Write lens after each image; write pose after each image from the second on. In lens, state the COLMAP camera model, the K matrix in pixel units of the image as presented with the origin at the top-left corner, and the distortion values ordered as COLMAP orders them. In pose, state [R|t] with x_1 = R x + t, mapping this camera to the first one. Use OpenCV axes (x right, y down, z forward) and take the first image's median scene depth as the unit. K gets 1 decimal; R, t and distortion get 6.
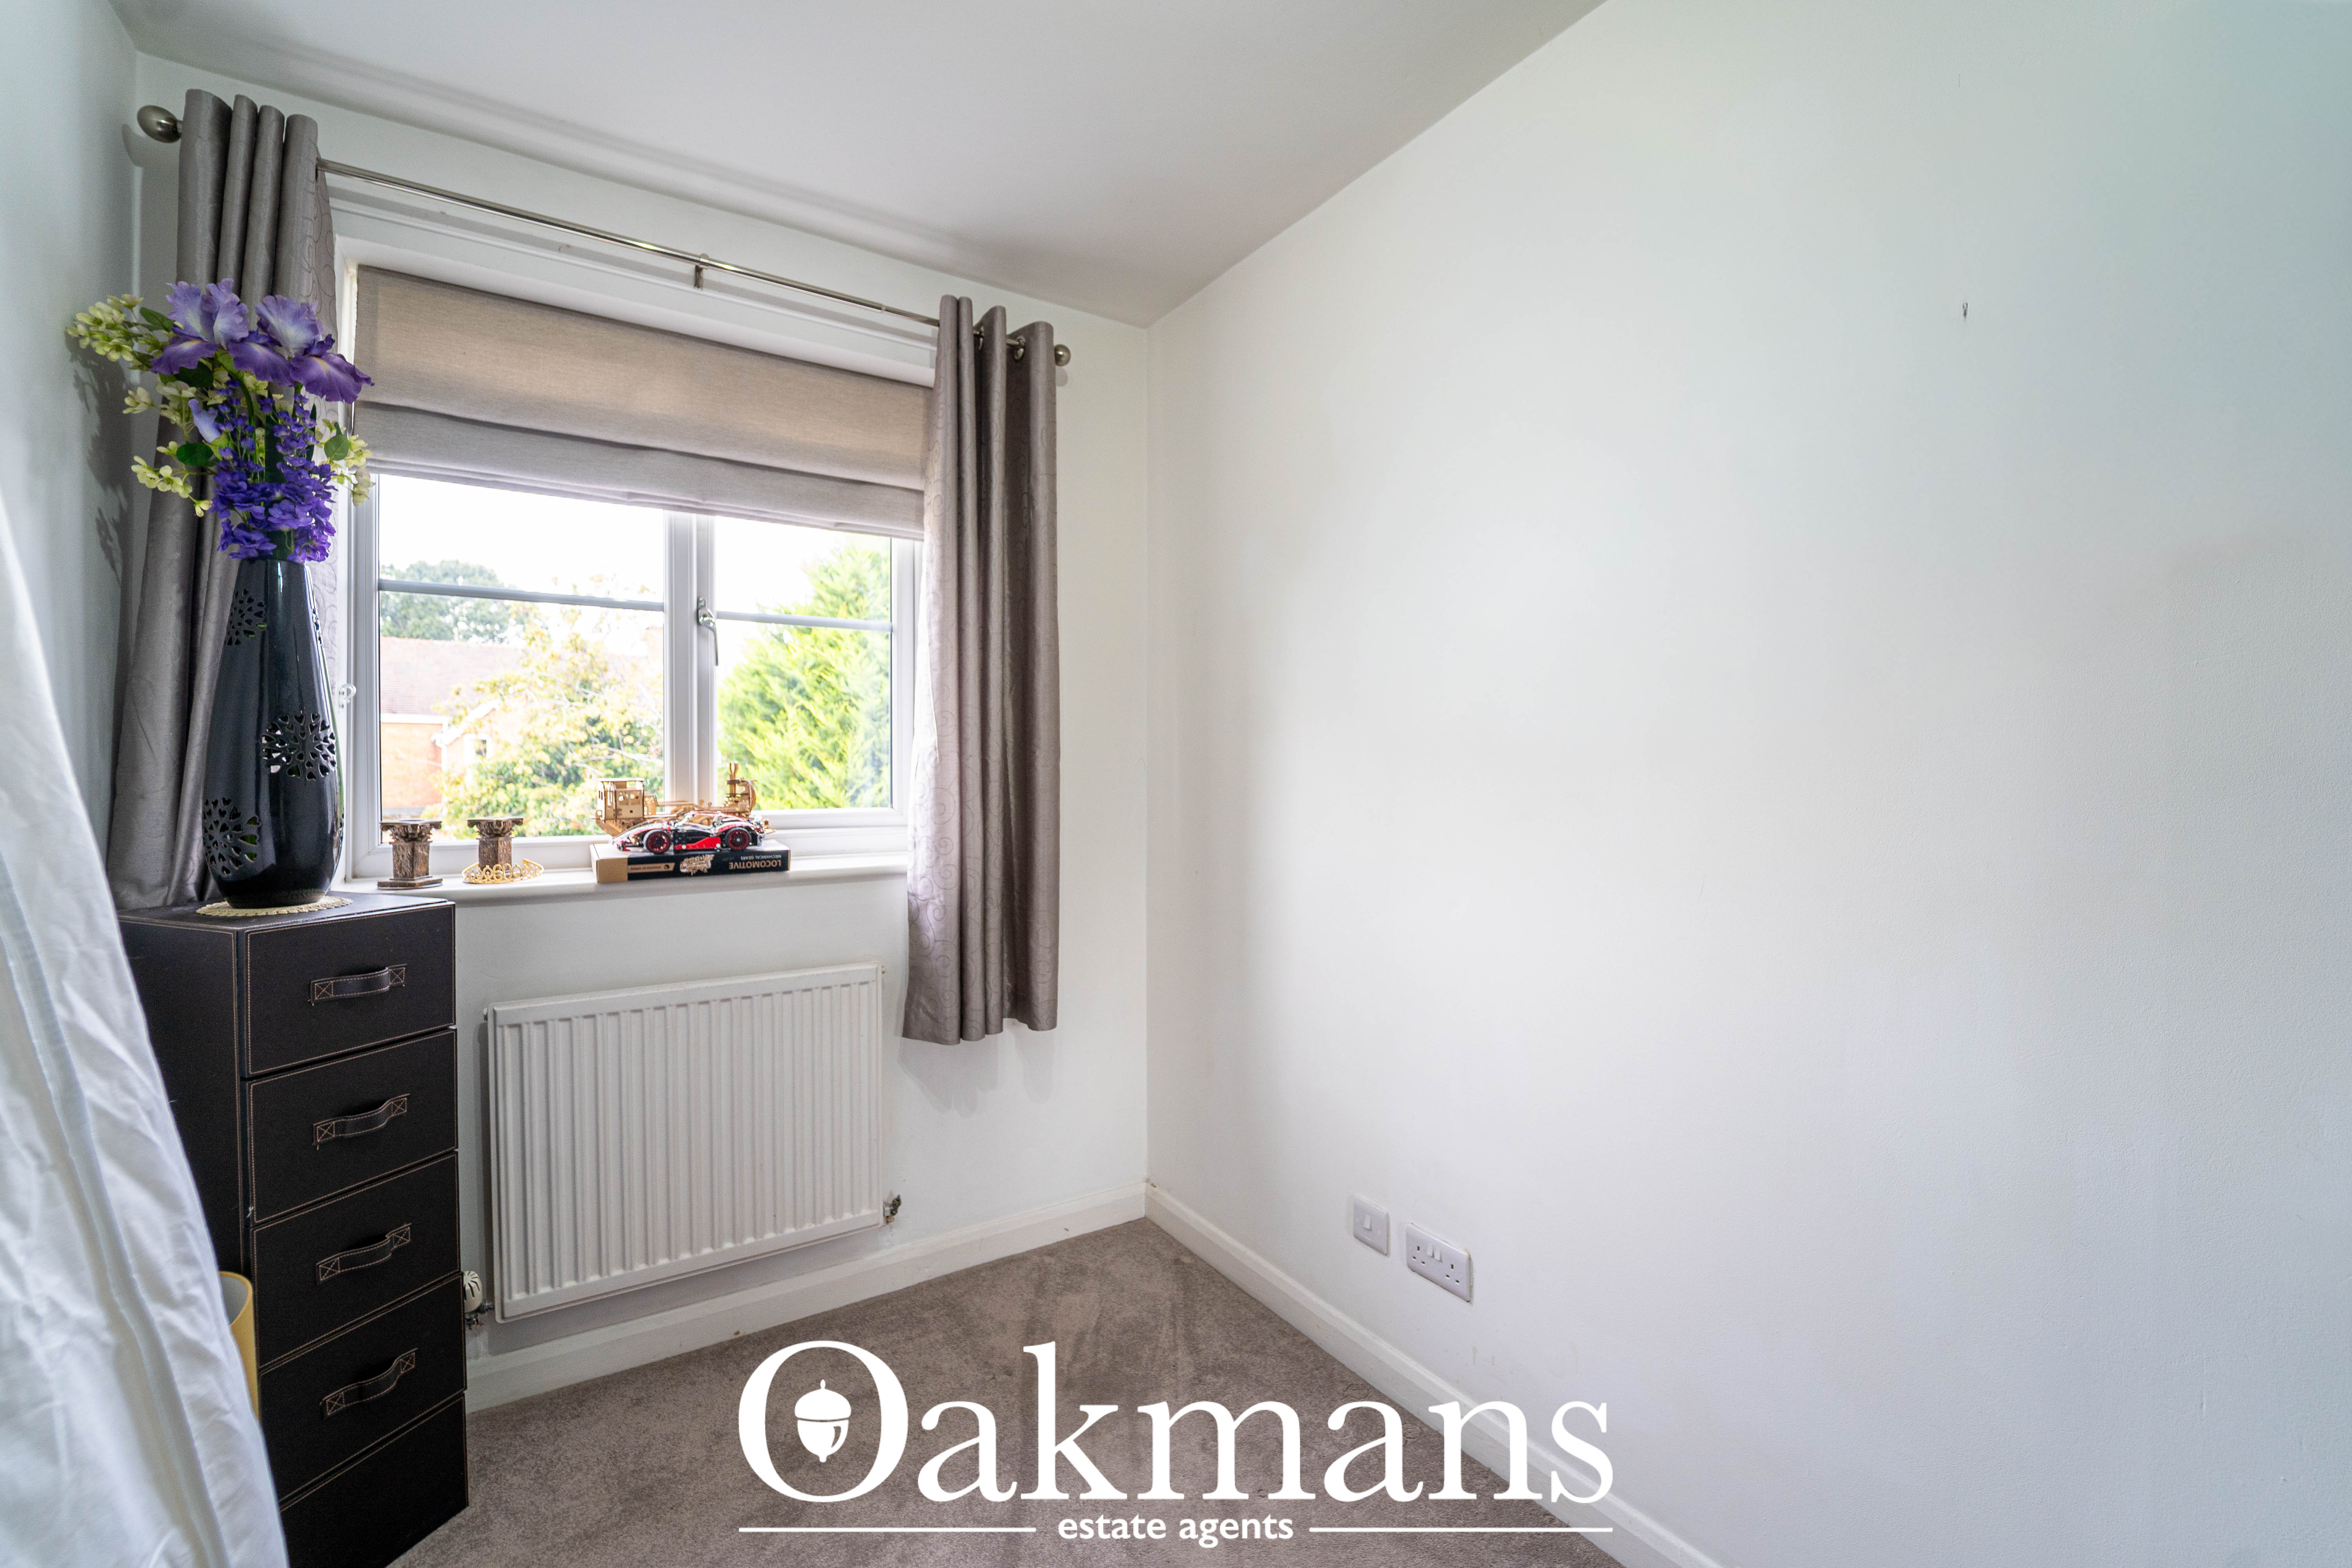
lens RADIAL K [[941.2, 0, 1186.7], [0, 941.2, 778.6], [0, 0, 1]] dist [0.004559, -0.003356]
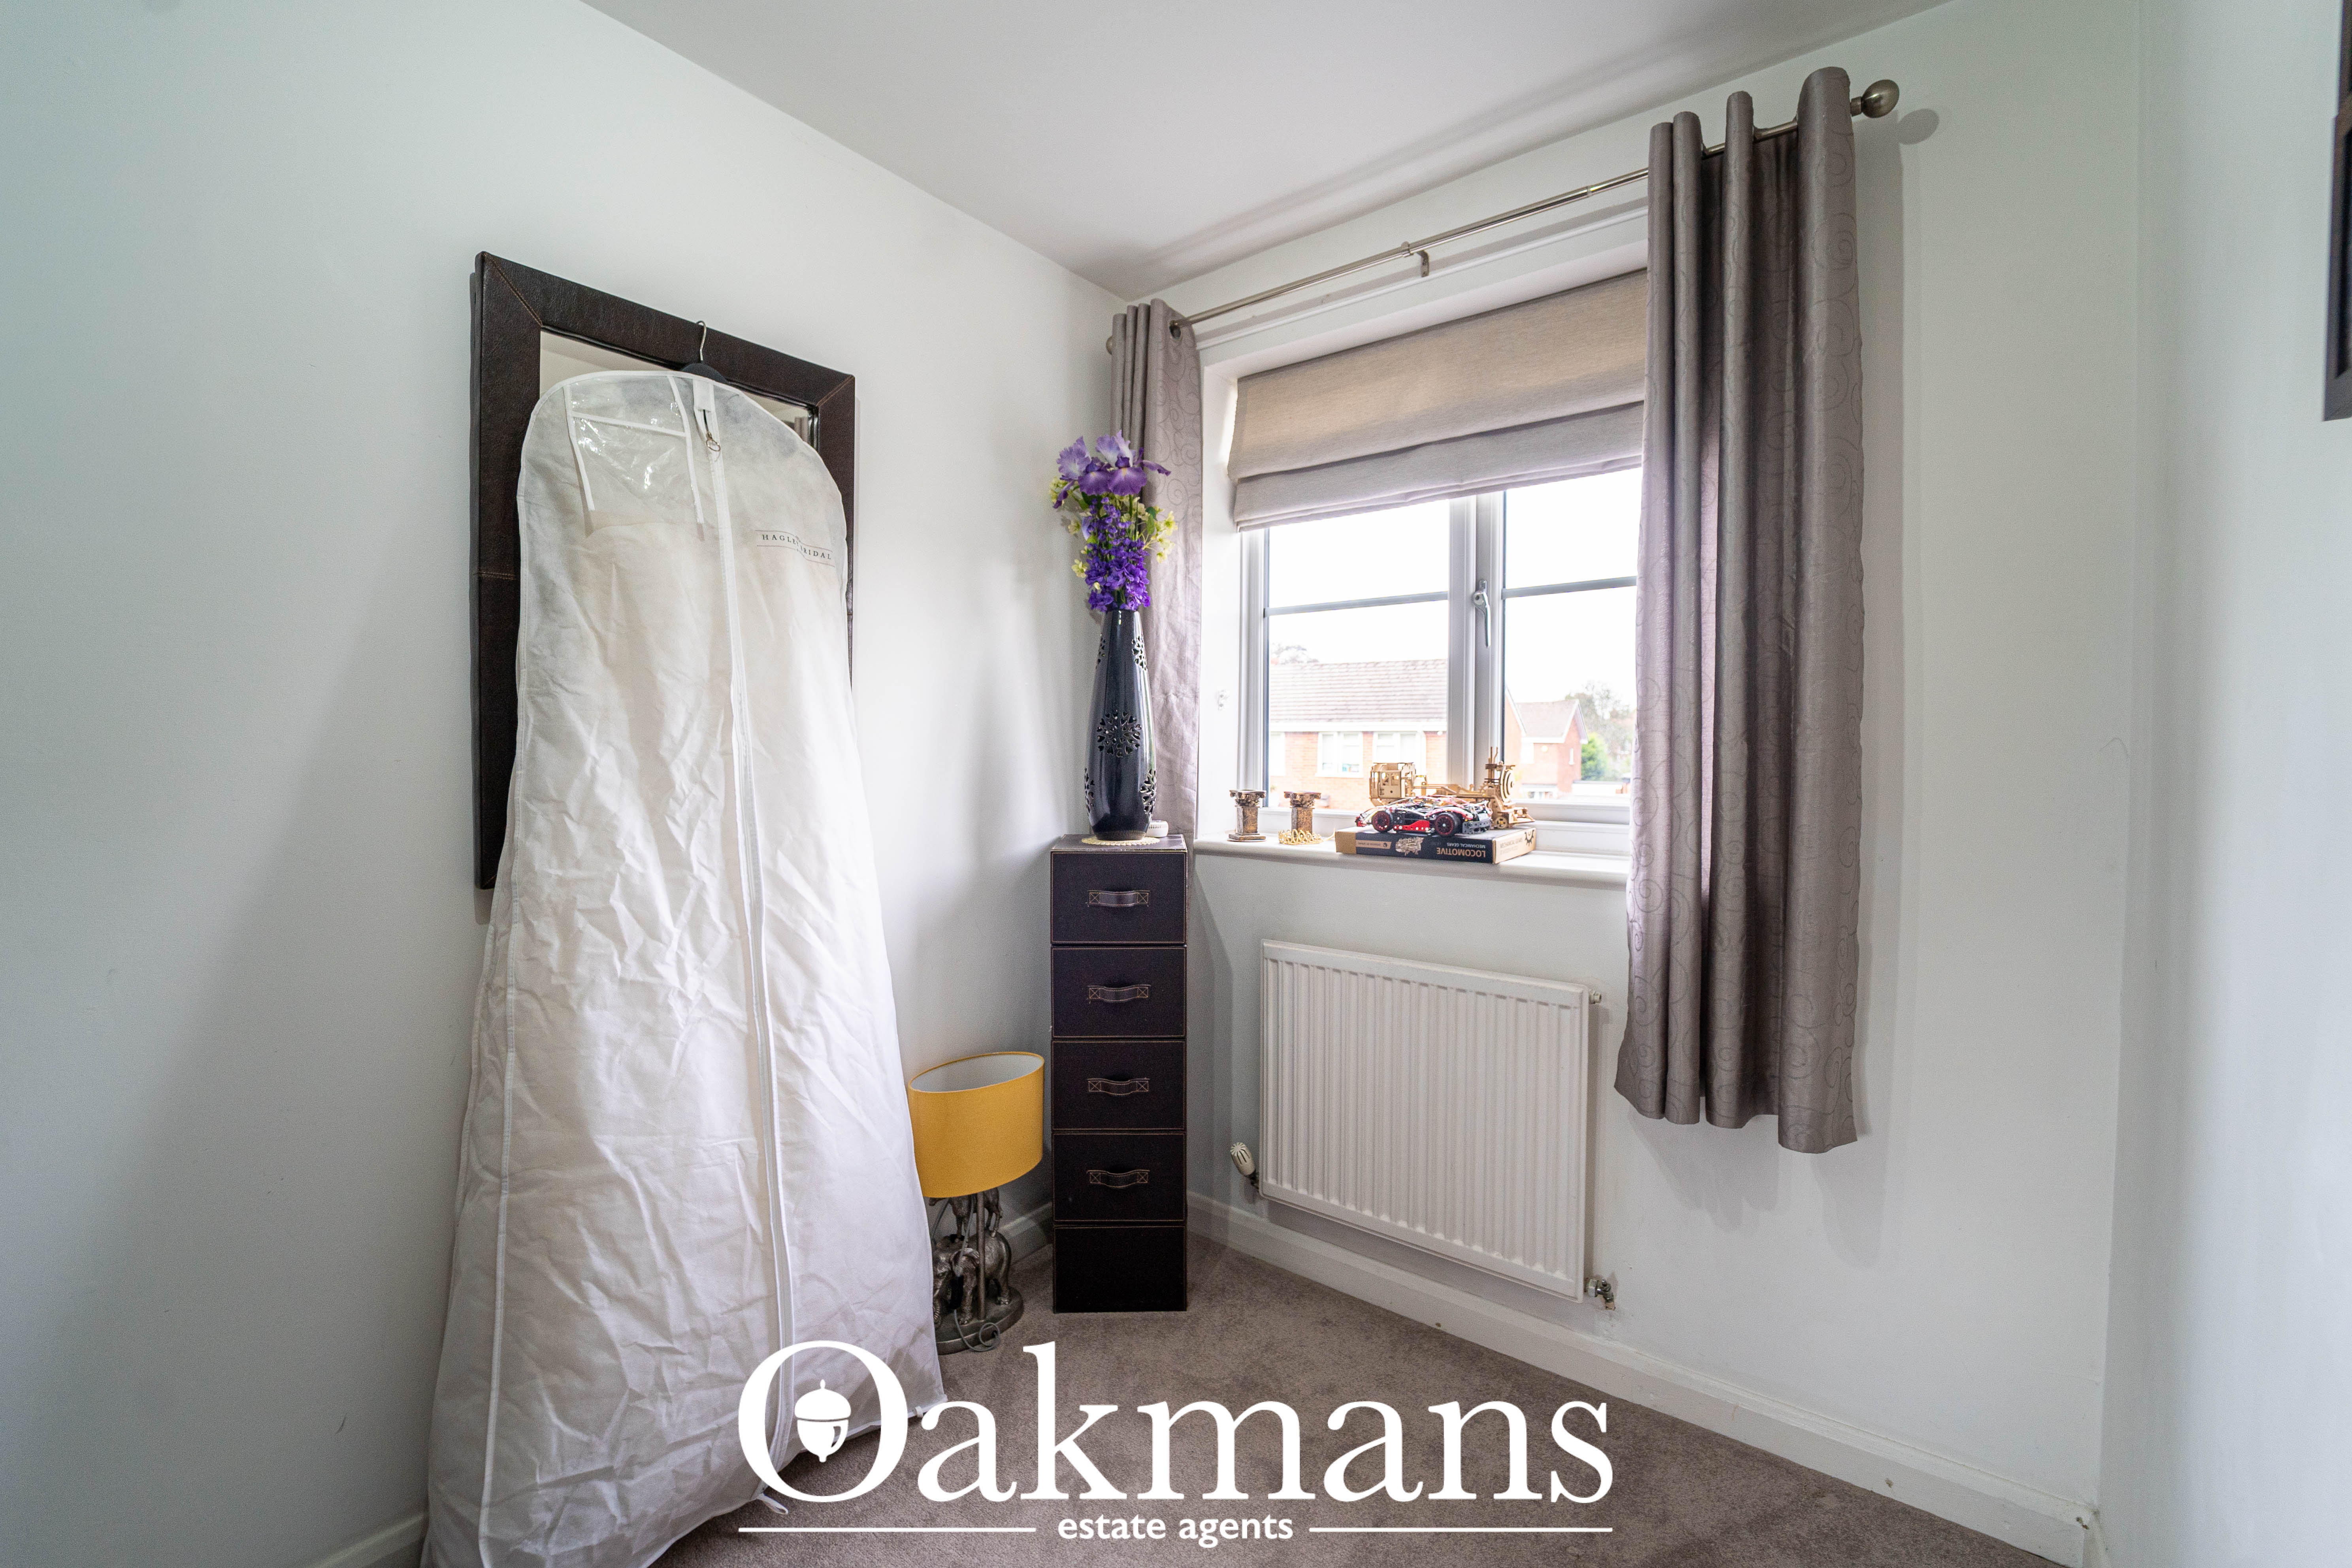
lens RADIAL K [[981.5, 0, 1175.9], [0, 981.5, 776.1], [0, 0, 1]] dist [-0.001579, -0.004629]
pose [[0.340569, 0.026920, -0.939834, 0.388217], [-0.019626, 0.999576, 0.021519, -0.002492], [0.940015, 0.011116, 0.340952, 0.397373]]
